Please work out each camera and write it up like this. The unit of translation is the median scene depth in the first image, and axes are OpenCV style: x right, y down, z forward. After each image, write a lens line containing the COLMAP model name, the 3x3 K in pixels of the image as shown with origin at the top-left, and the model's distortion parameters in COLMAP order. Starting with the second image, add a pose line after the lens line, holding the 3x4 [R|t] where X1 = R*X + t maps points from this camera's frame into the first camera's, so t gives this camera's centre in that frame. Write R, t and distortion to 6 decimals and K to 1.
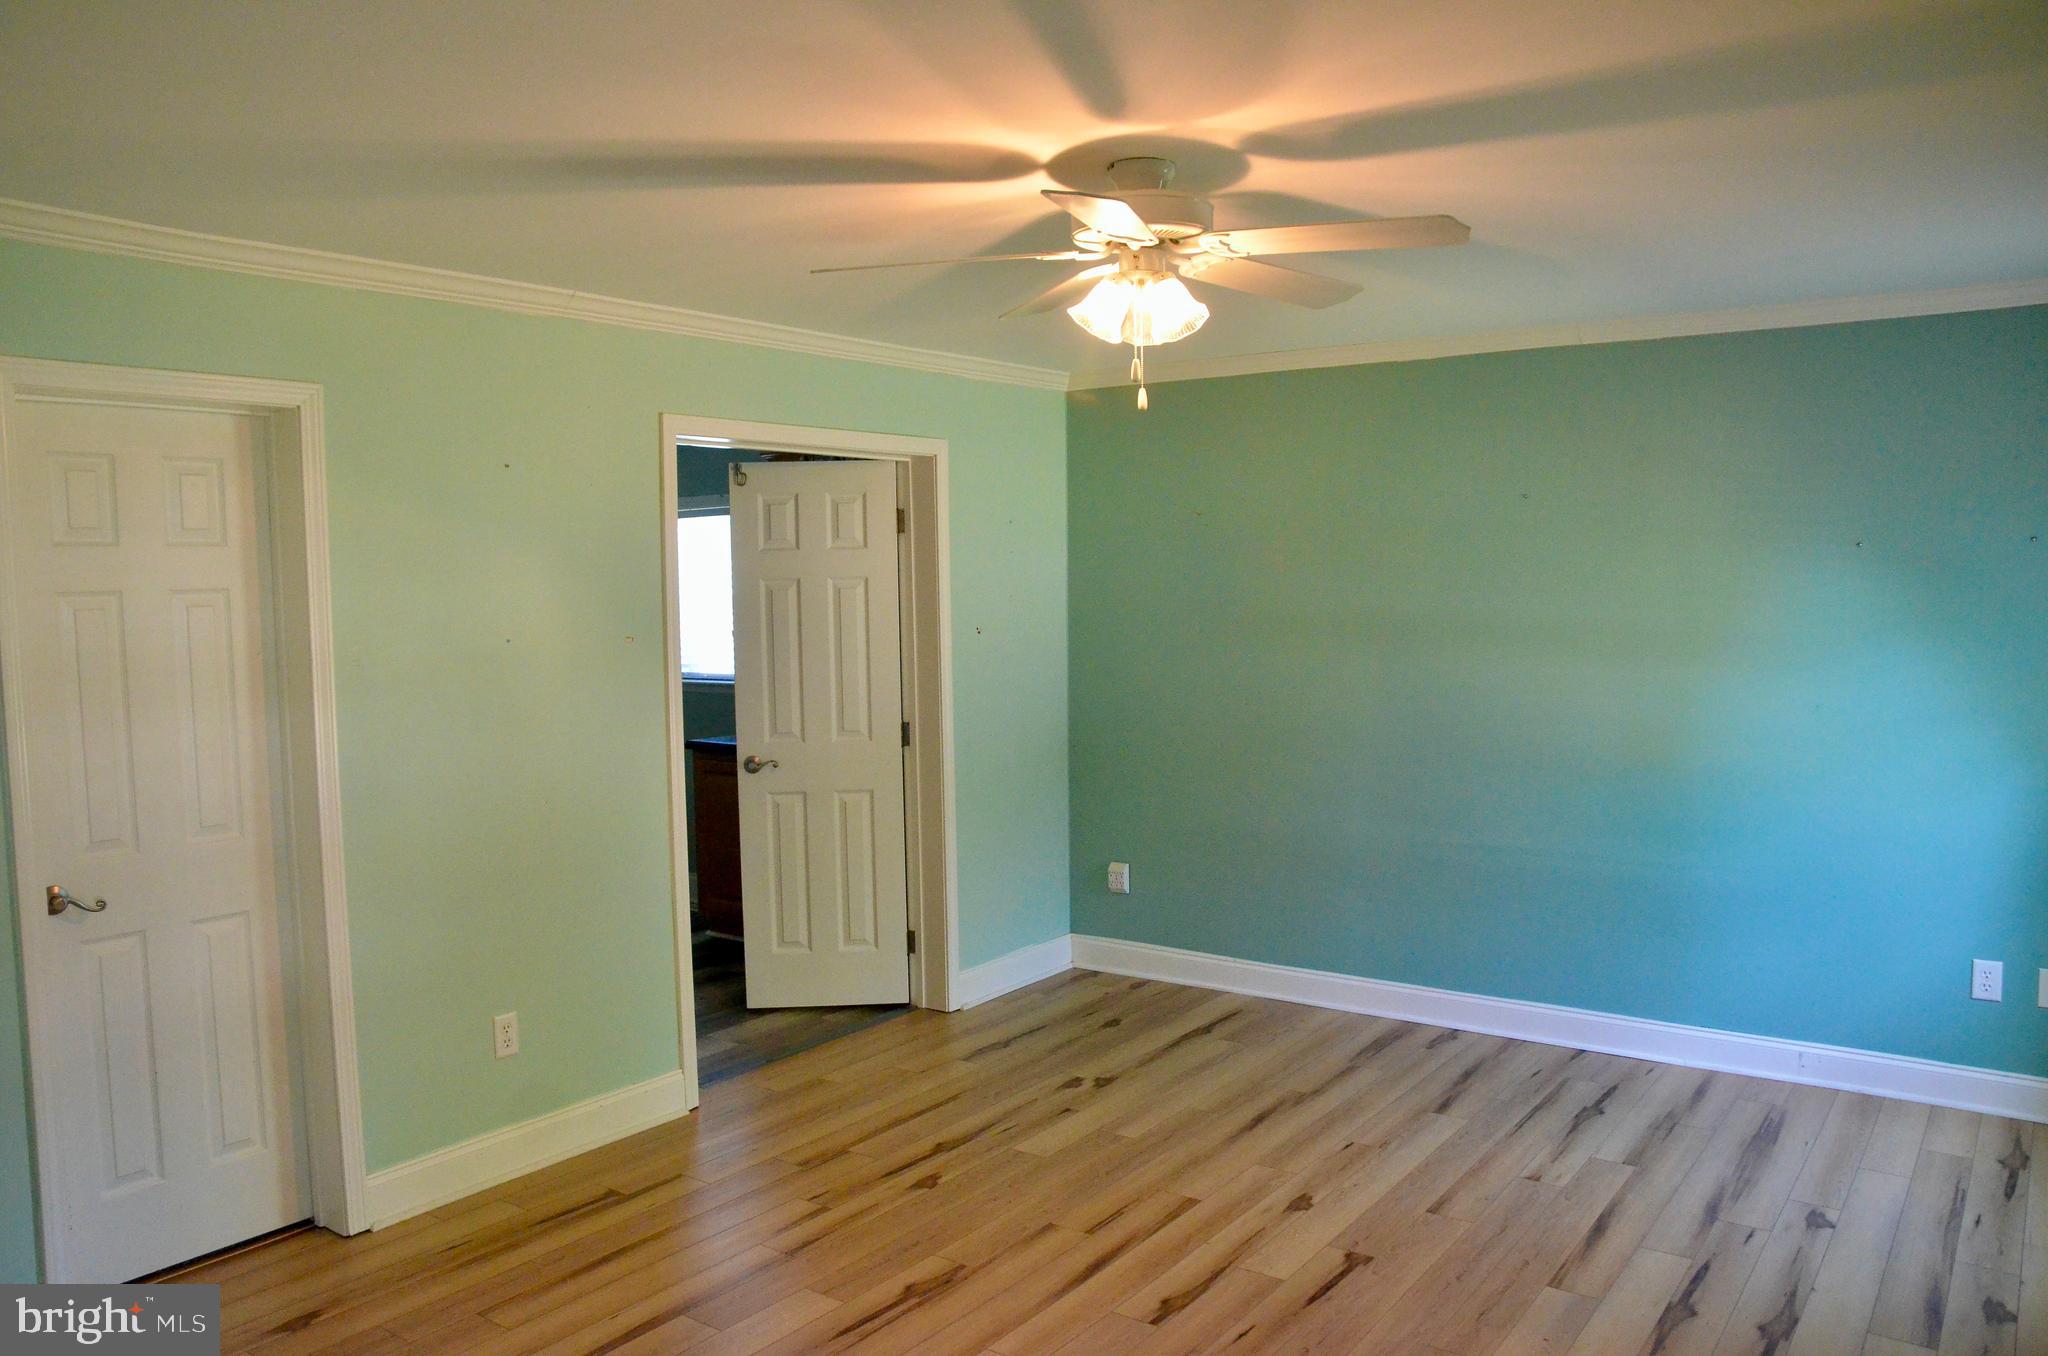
lens RADIAL K [[1528.2, 0, 1019.4], [0, 1528.2, 686.3], [0, 0, 1]] dist [-0.139930, 0.125773]
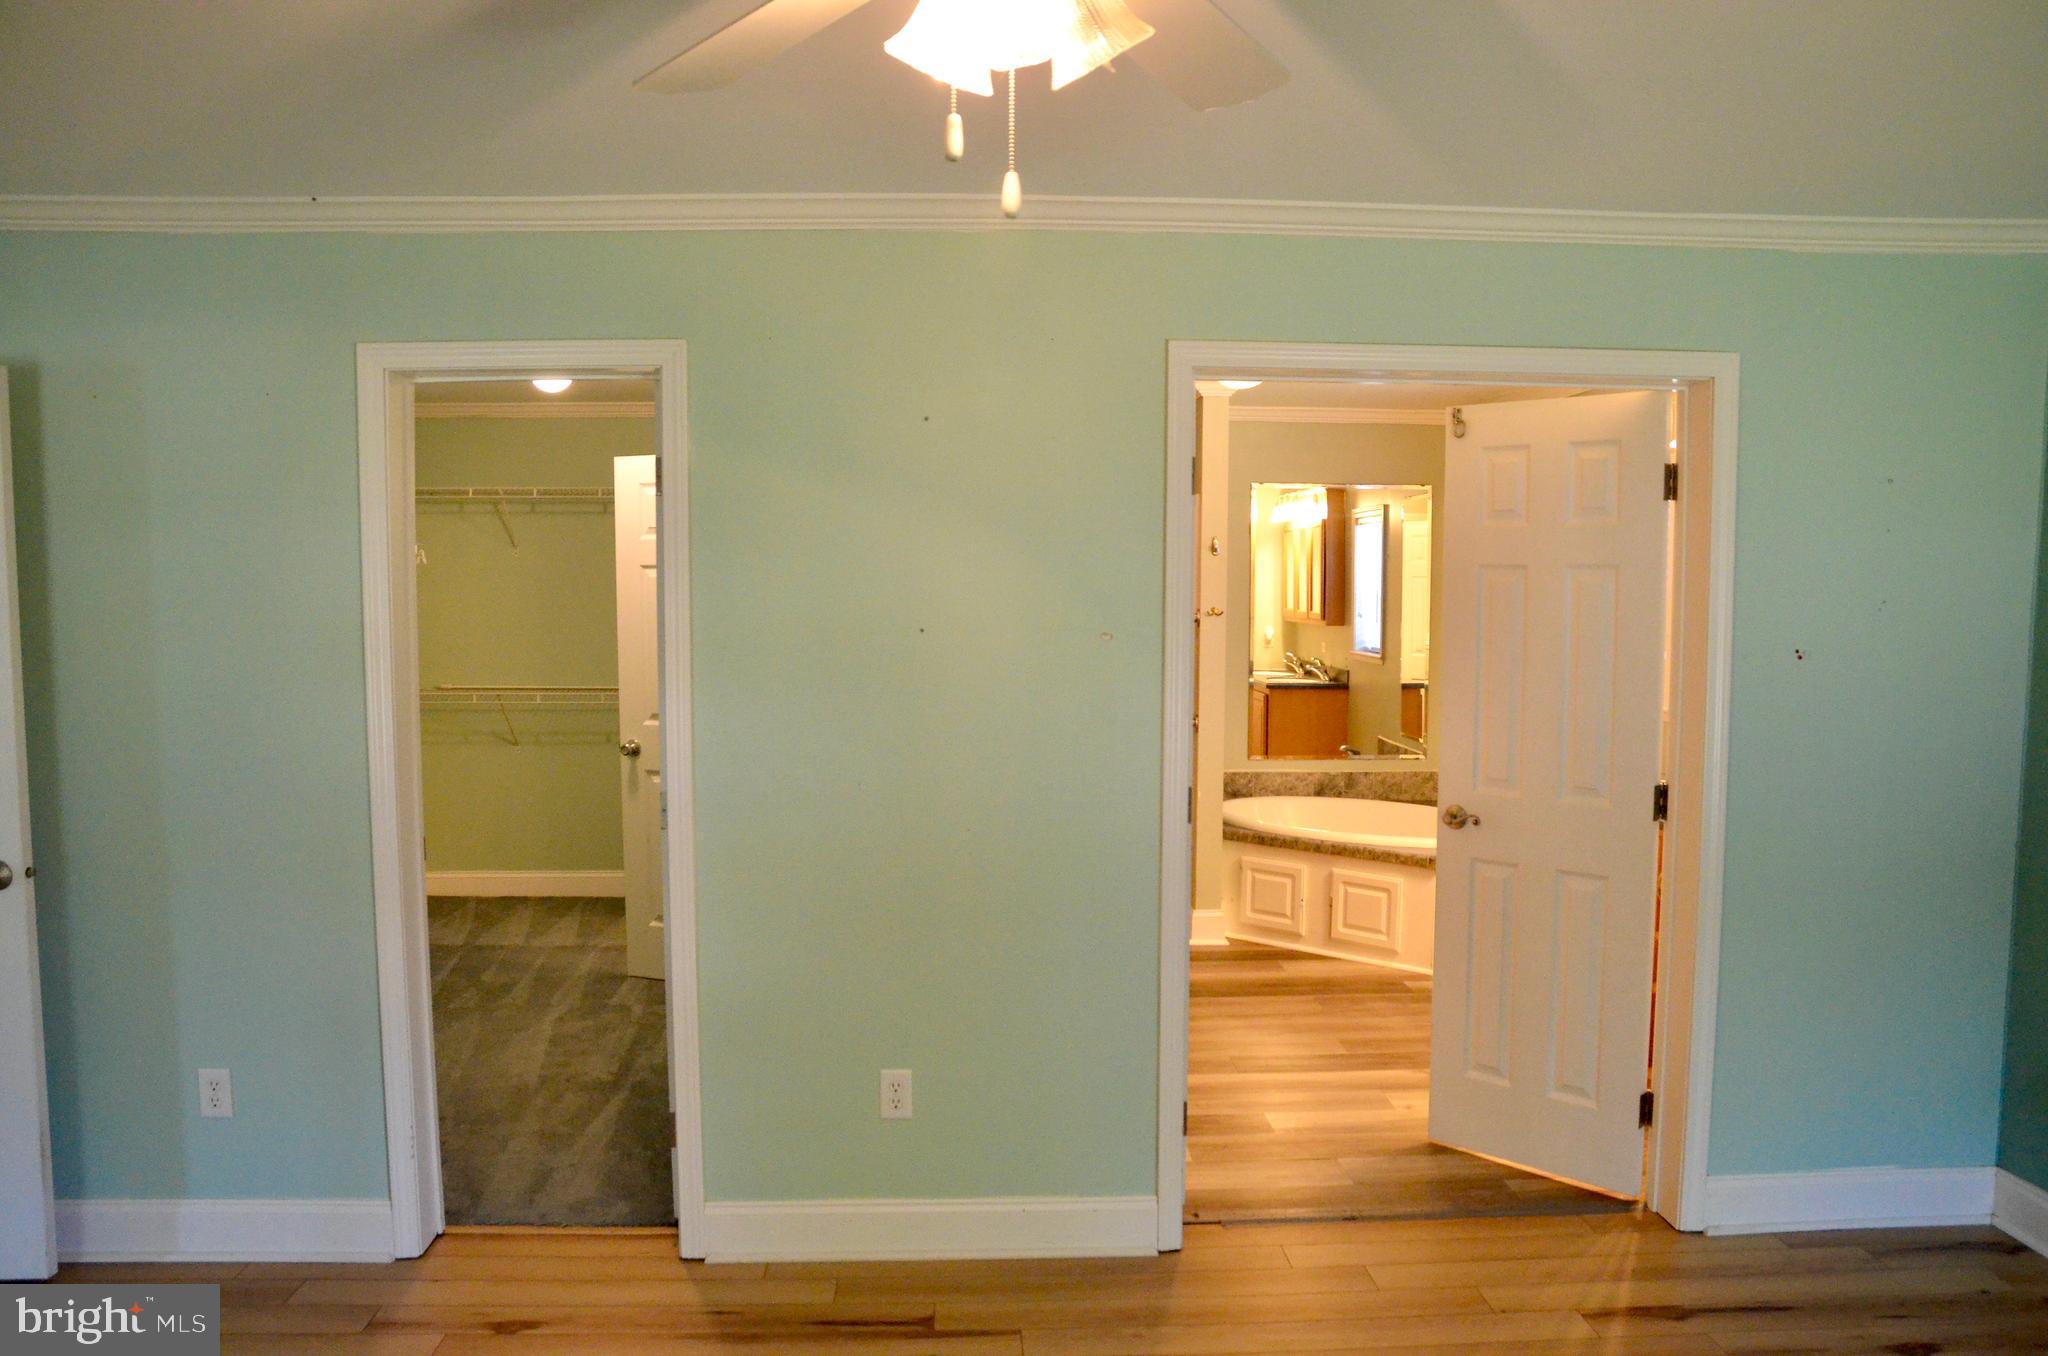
lens RADIAL K [[1528.2, 0, 1019.4], [0, 1528.2, 686.3], [0, 0, 1]] dist [-0.139930, 0.125773]
pose [[0.624017, 0.071908, -0.778095, 0.274914], [-0.066195, 0.997042, 0.039055, -0.027935], [0.778602, 0.027135, 0.626931, 0.399695]]
